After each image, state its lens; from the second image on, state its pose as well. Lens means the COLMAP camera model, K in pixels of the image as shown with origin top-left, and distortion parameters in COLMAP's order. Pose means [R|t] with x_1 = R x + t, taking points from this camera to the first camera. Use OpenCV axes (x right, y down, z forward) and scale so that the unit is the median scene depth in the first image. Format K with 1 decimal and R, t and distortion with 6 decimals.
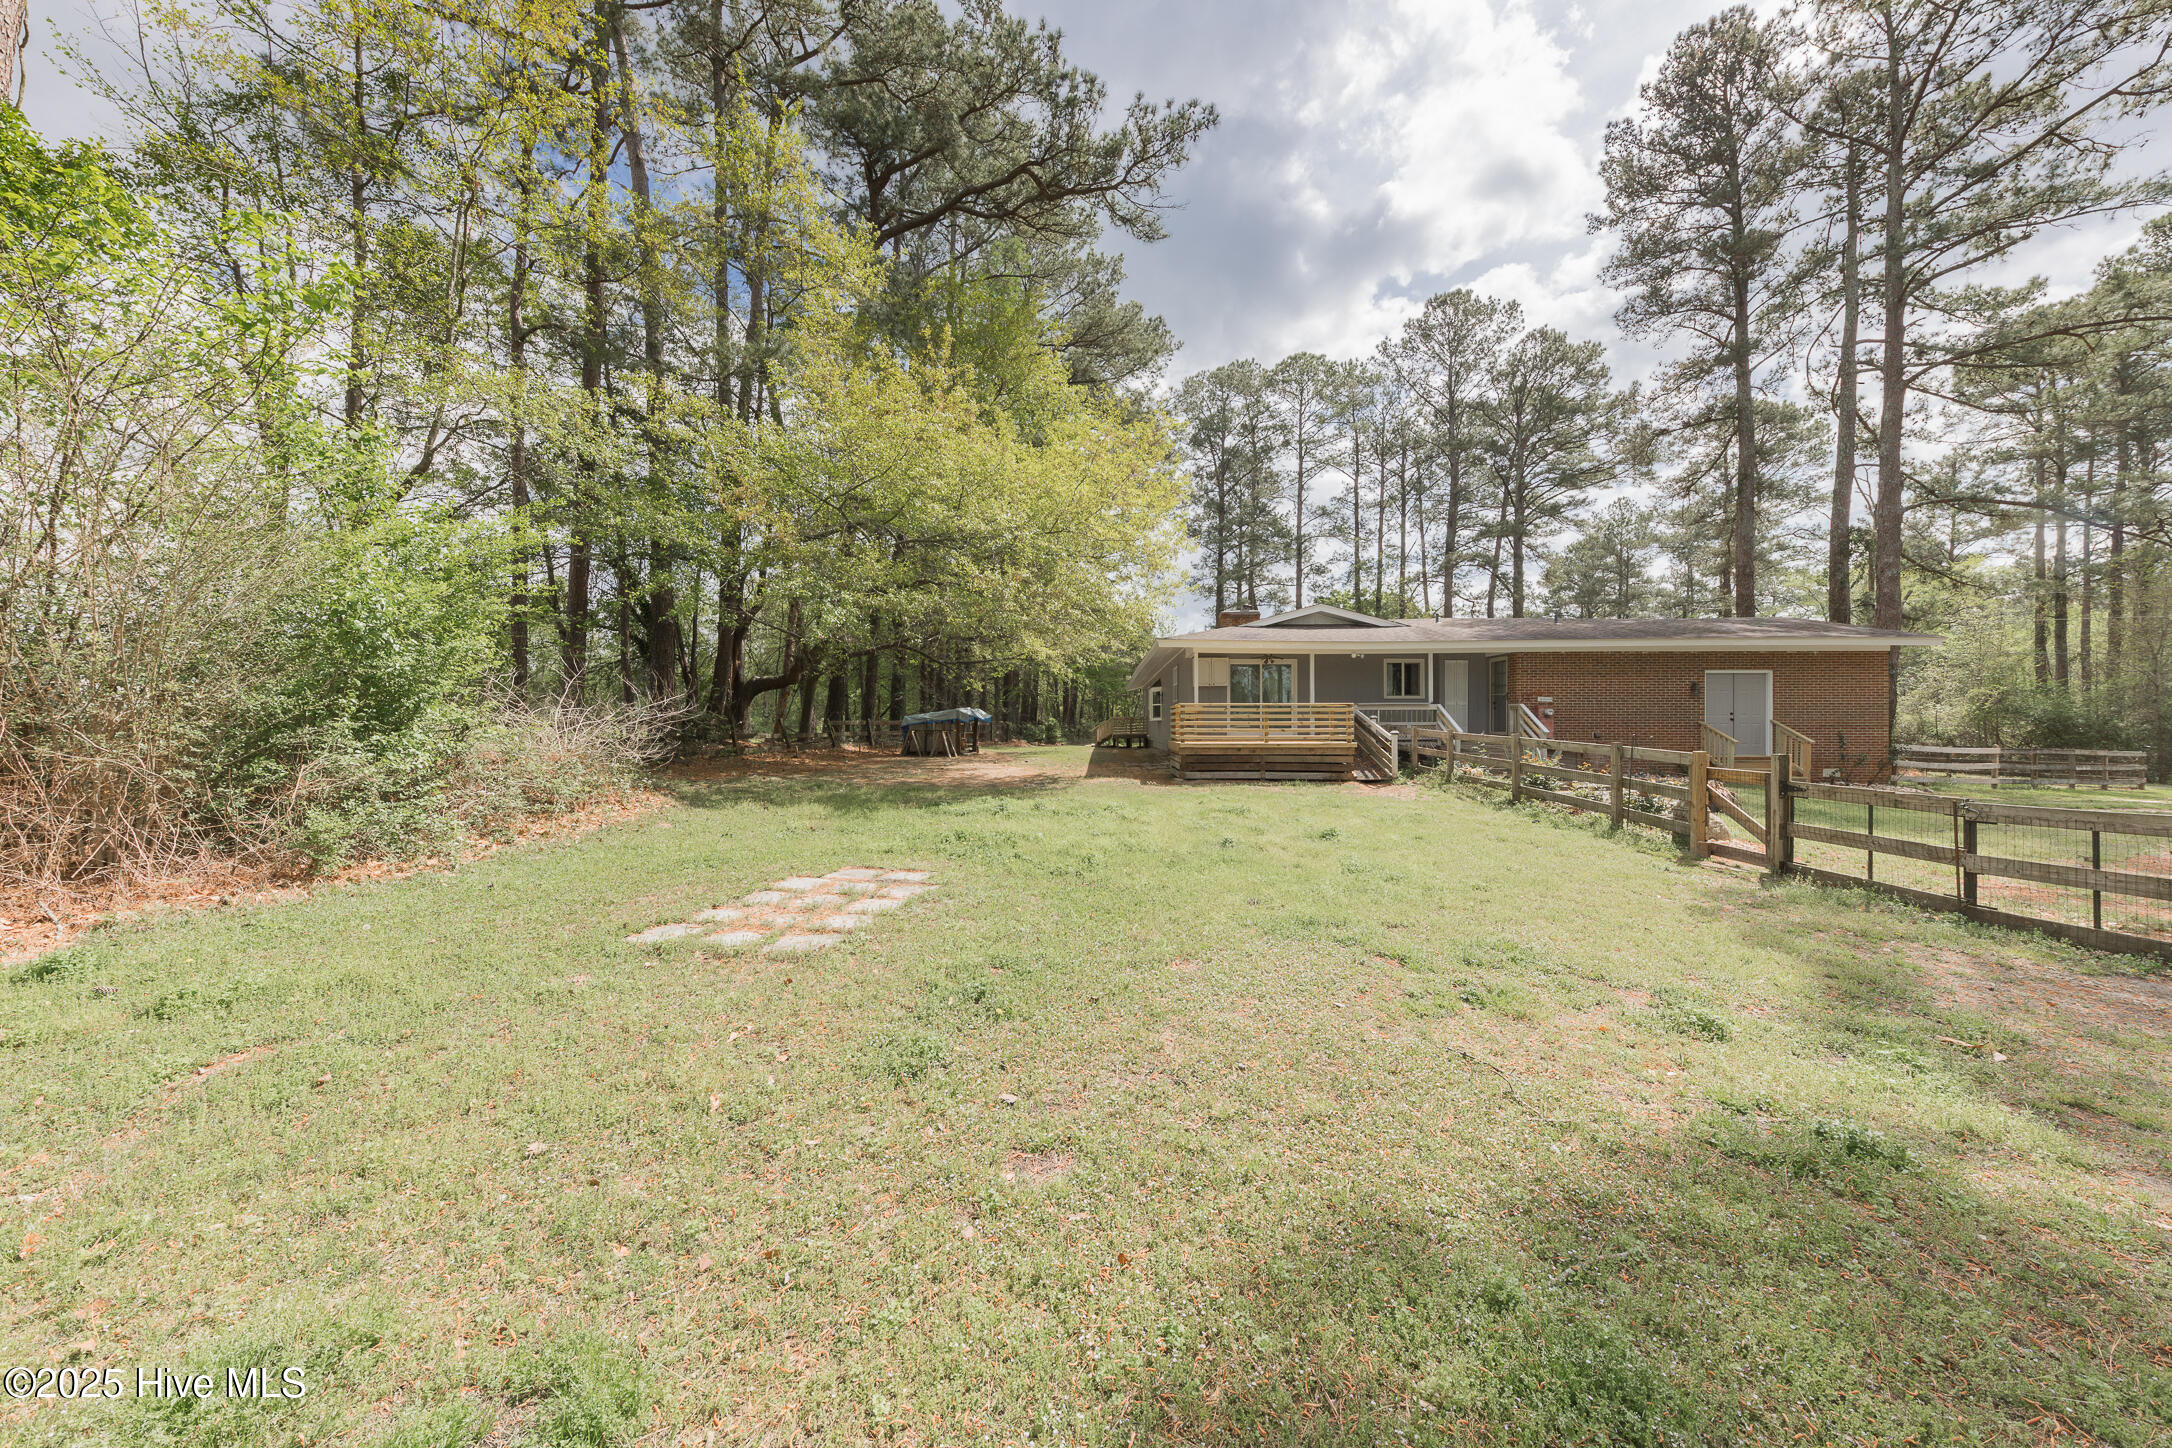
lens RADIAL K [[730.7, 0, 1086.0], [0, 730.7, 724.0], [0, 0, 1]] dist [0.009564, -0.000064]
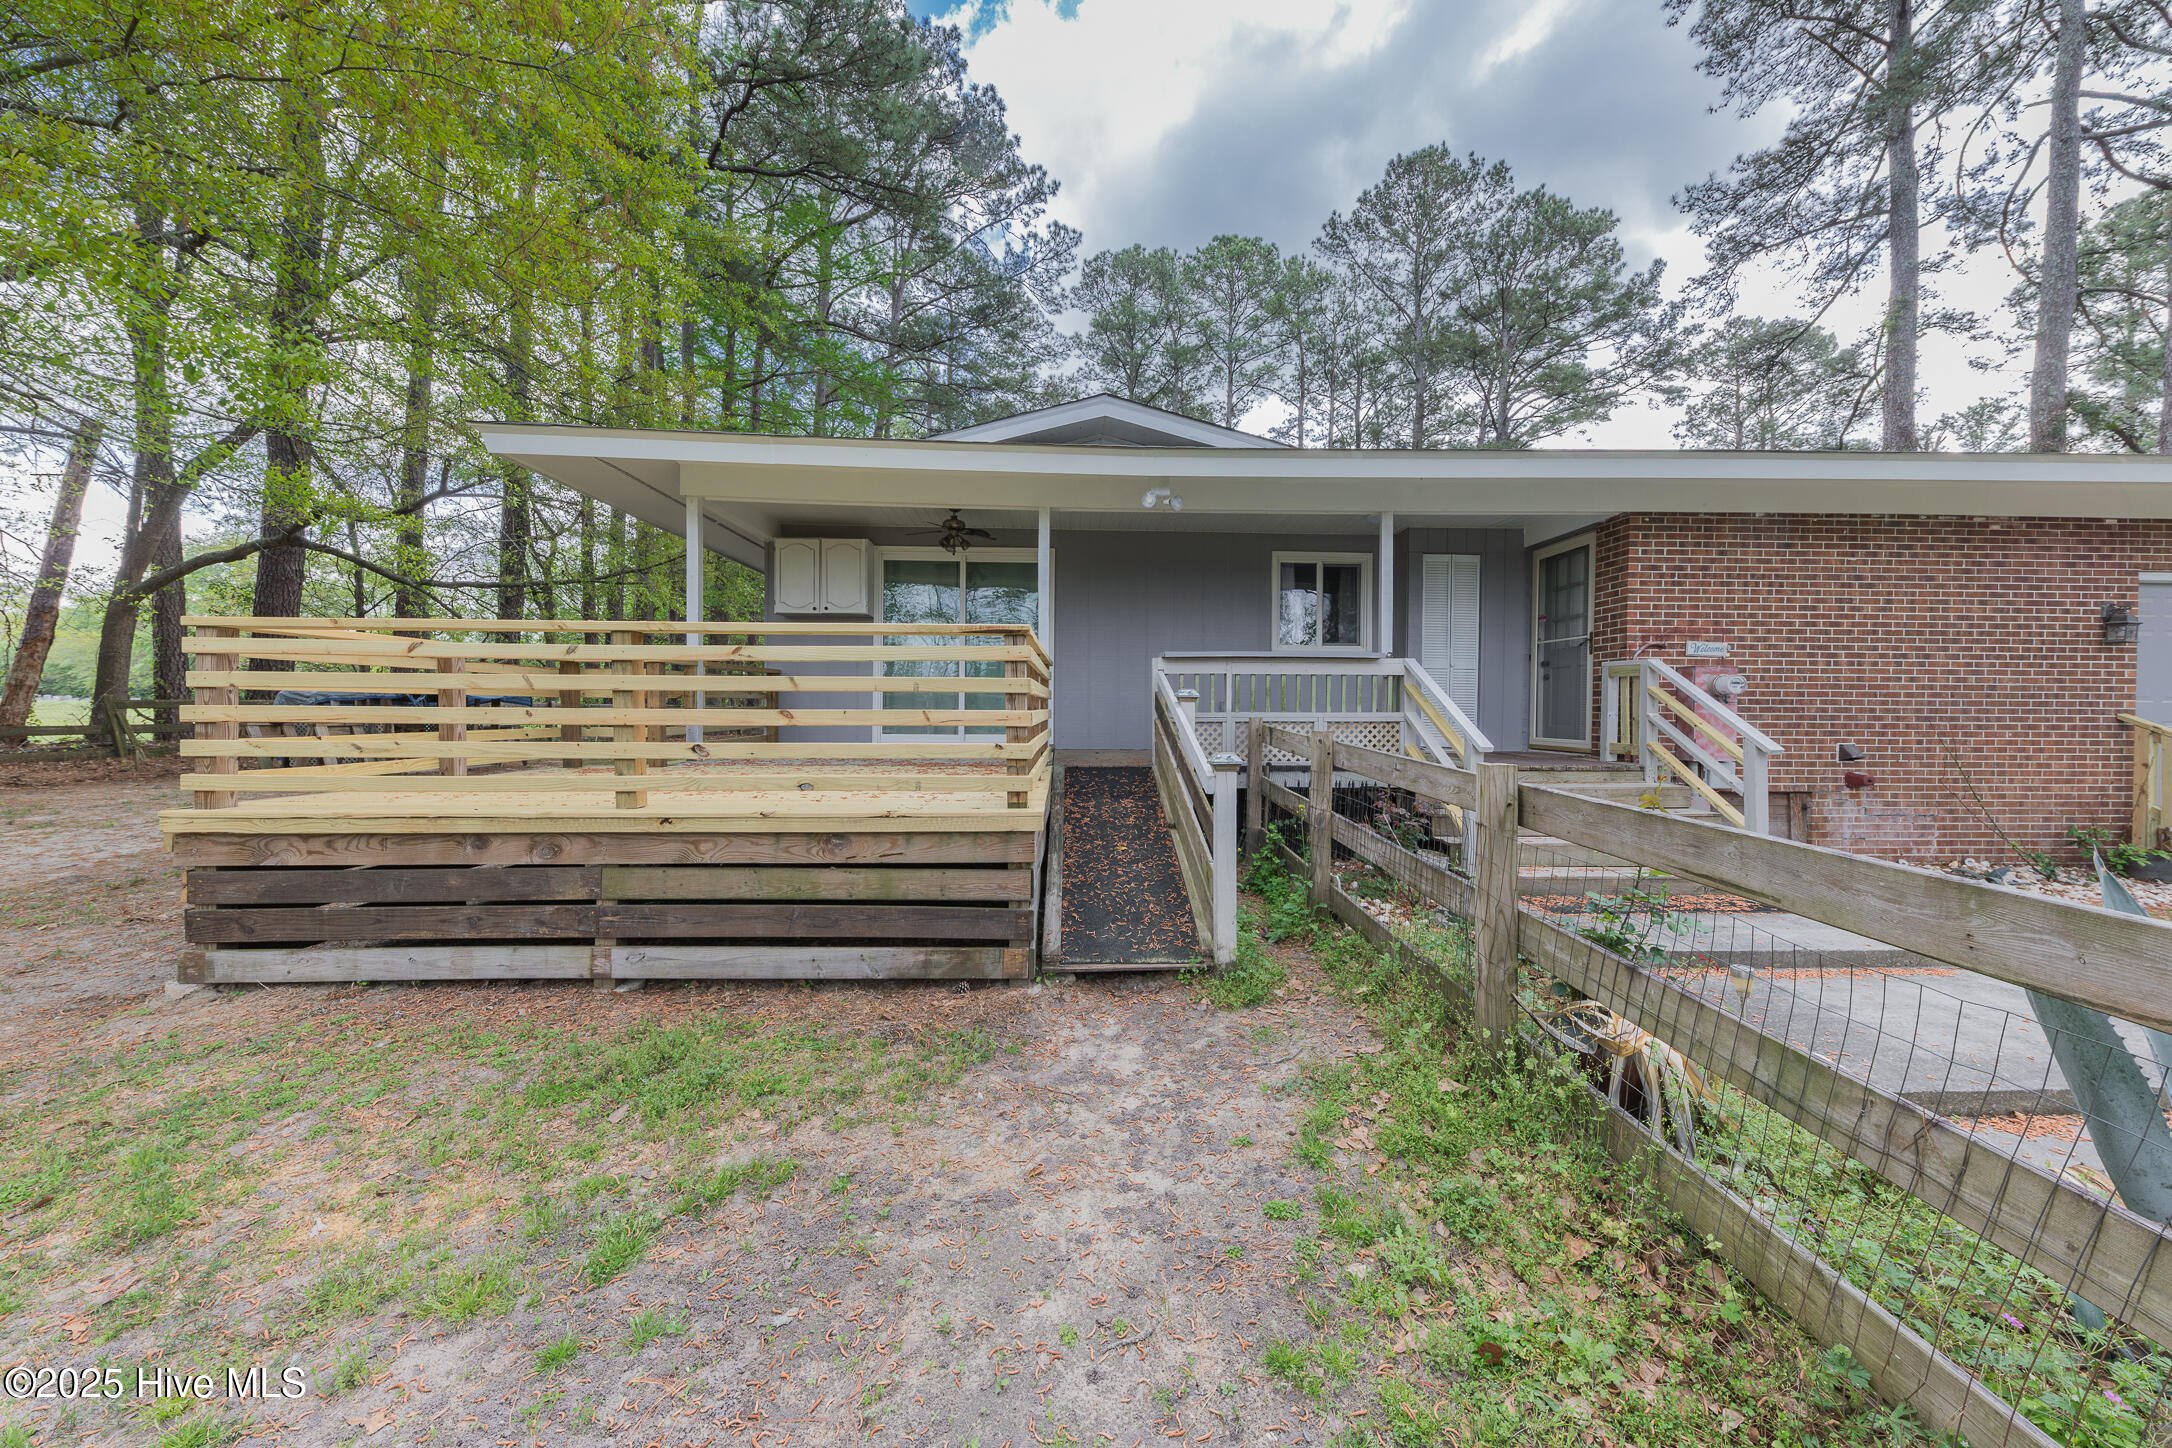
lens RADIAL K [[730.7, 0, 1086.0], [0, 730.7, 724.0], [0, 0, 1]] dist [0.009564, -0.000064]
pose [[0.998608, 0.006004, 0.052406, 0.182224], [-0.006896, 0.999834, 0.016873, -0.001071], [-0.052296, -0.017211, 0.998483, 0.388089]]
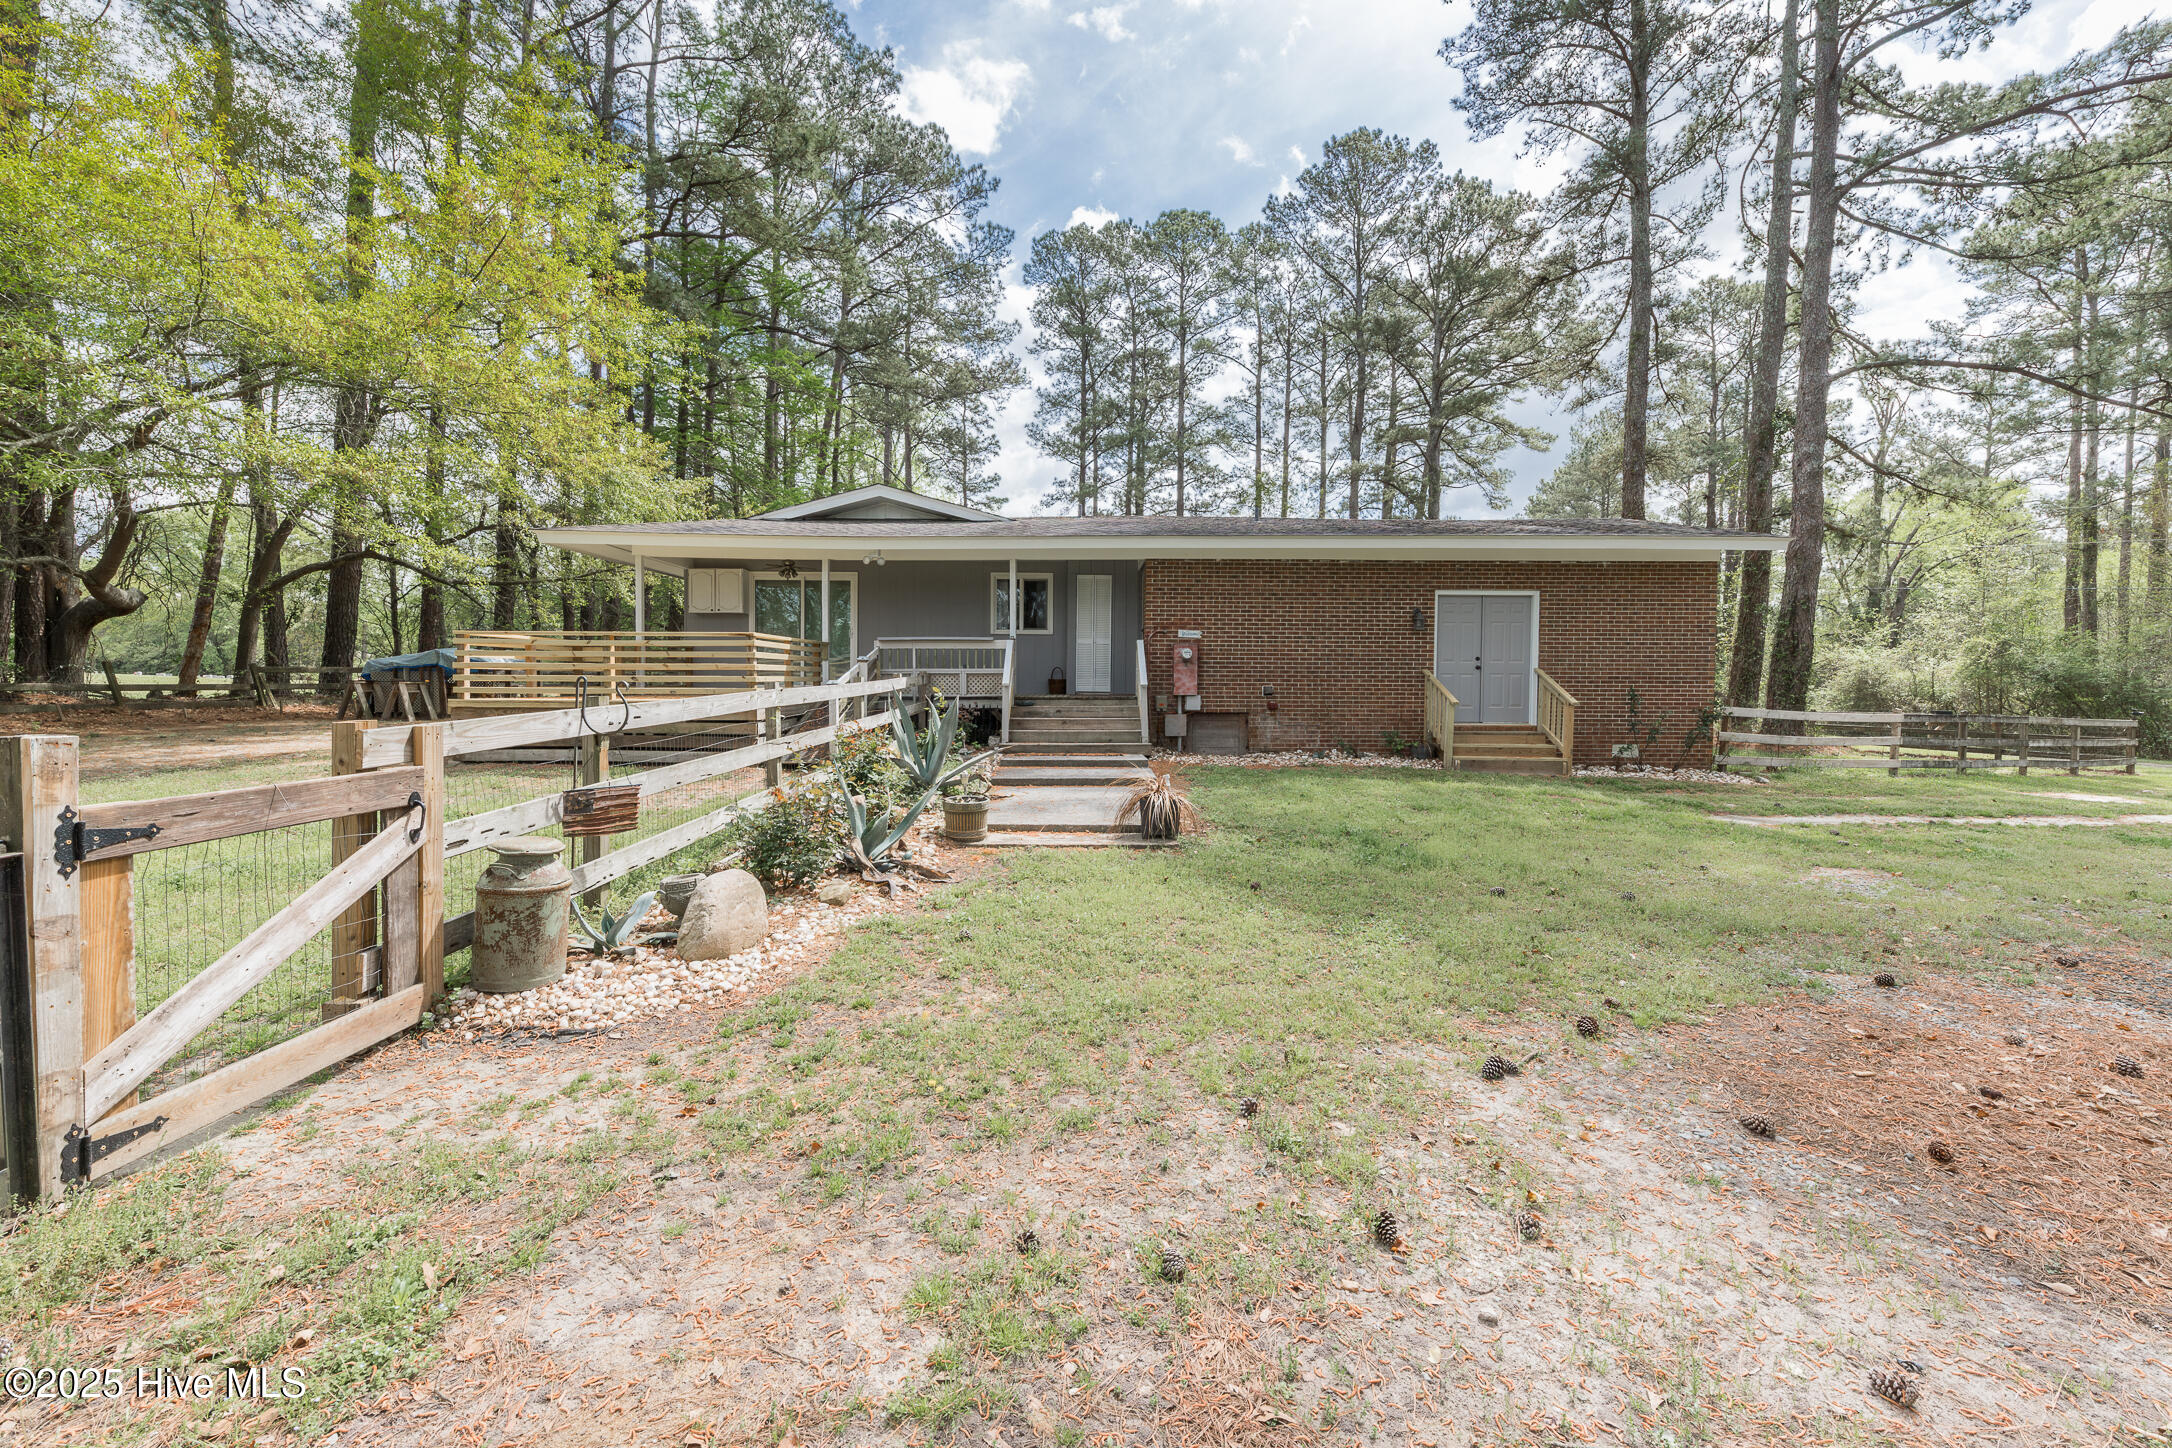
lens RADIAL K [[840.2, 0, 1072.4], [0, 840.2, 695.1], [0, 0, 1]] dist [-0.000191, 0.000054]
pose [[0.999953, 0.003504, 0.009006, 0.304739], [-0.003603, 0.999933, 0.010966, 0.006427], [-0.008967, -0.010998, 0.999899, 0.160989]]
